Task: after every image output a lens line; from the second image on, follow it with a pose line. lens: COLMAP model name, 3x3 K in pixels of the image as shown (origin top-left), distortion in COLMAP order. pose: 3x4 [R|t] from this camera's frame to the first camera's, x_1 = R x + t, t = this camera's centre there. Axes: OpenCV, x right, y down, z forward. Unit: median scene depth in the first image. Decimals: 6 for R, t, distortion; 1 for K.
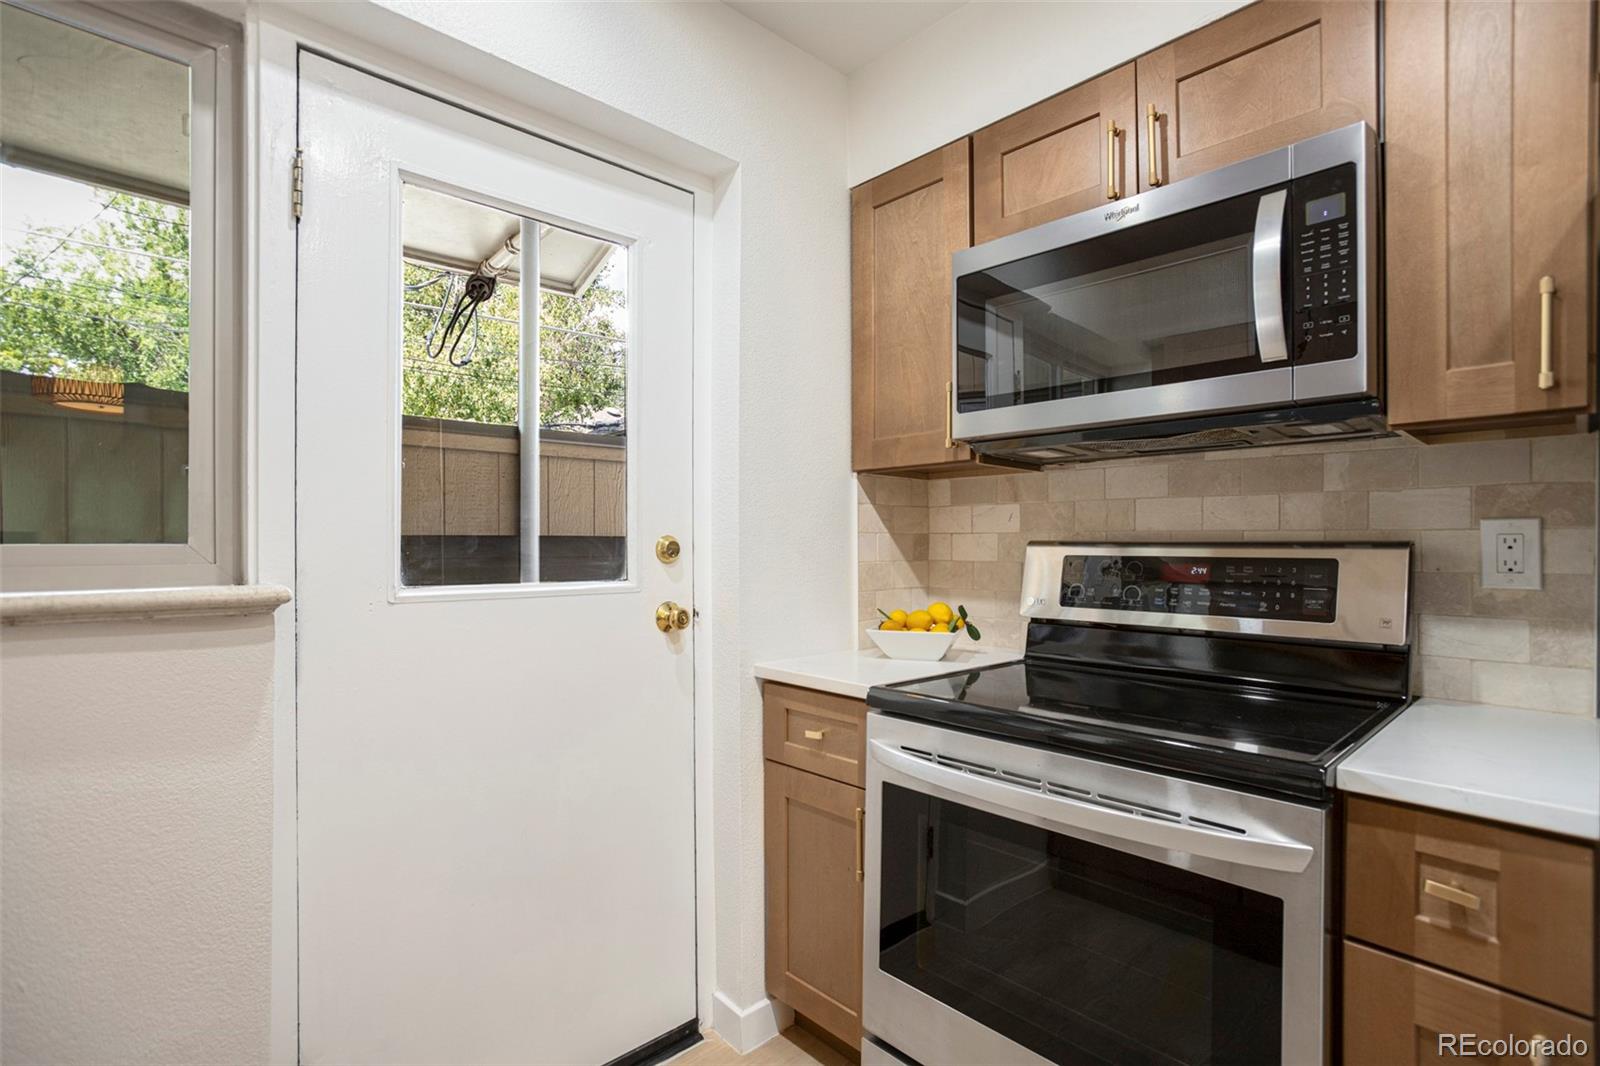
lens RADIAL K [[756.6, 0, 803.1], [0, 756.6, 538.3], [0, 0, 1]] dist [-0.068240, 0.036622]
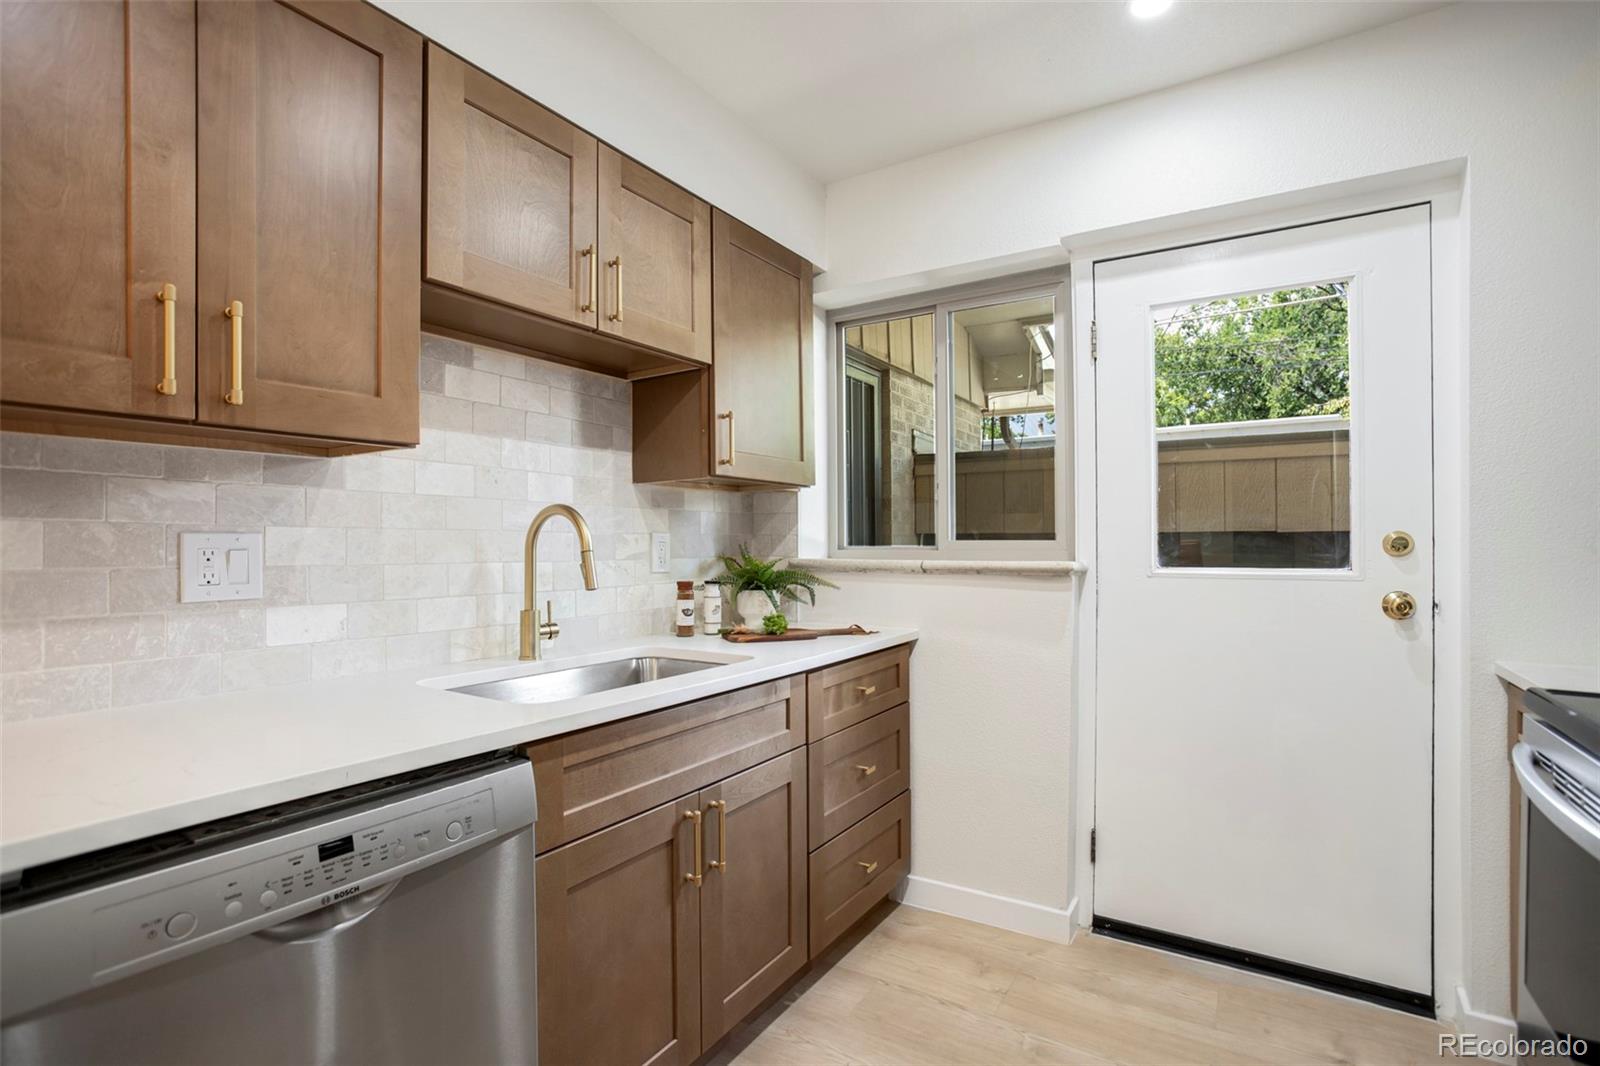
lens RADIAL K [[756.6, 0, 803.1], [0, 756.6, 538.3], [0, 0, 1]] dist [-0.068240, 0.036622]
pose [[0.255536, -0.003684, -0.966793, 0.648998], [0.009900, 0.999950, -0.001194, -0.000903], [0.966749, -0.009266, 0.255559, -0.117415]]
